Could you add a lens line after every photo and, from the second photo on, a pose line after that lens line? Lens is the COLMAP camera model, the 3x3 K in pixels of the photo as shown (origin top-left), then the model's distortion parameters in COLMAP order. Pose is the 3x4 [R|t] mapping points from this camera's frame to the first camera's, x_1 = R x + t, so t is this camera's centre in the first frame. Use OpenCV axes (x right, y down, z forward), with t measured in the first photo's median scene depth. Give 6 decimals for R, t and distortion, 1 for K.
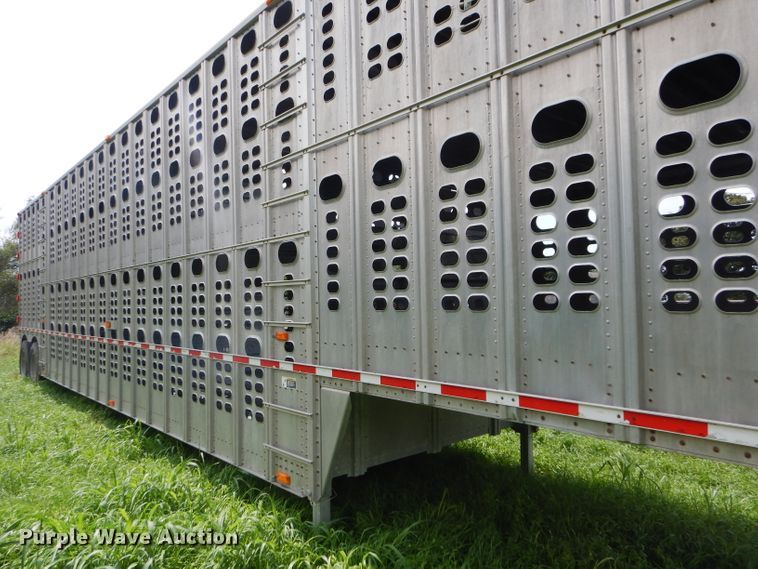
lens RADIAL K [[439.0, 0, 379.2], [0, 439.0, 276.0], [0, 0, 1]] dist [0.003735, 0.000103]
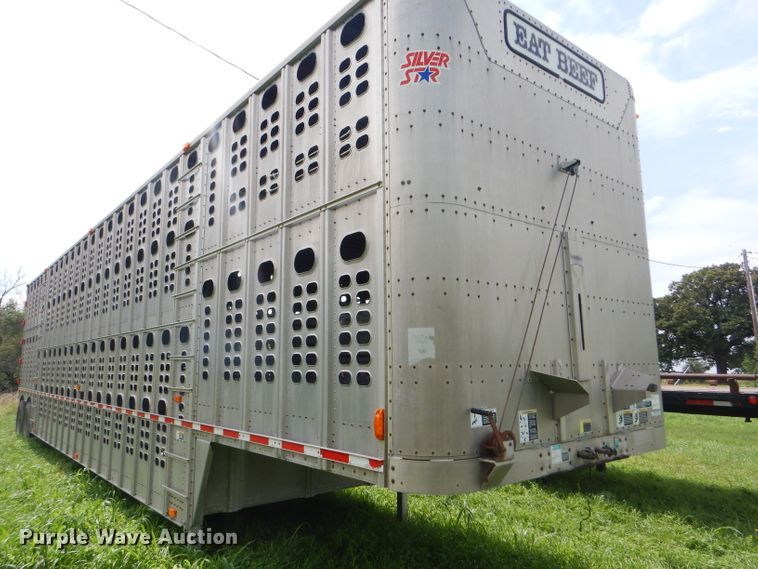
lens RADIAL K [[530.5, 0, 350.5], [0, 530.5, 284.2], [0, 0, 1]] dist [0.003745, -0.004346]
pose [[0.986785, 0.005867, -0.161929, 0.342886], [-0.023877, 0.993700, -0.109499, -0.025613], [0.160266, 0.111918, 0.980708, -0.318070]]
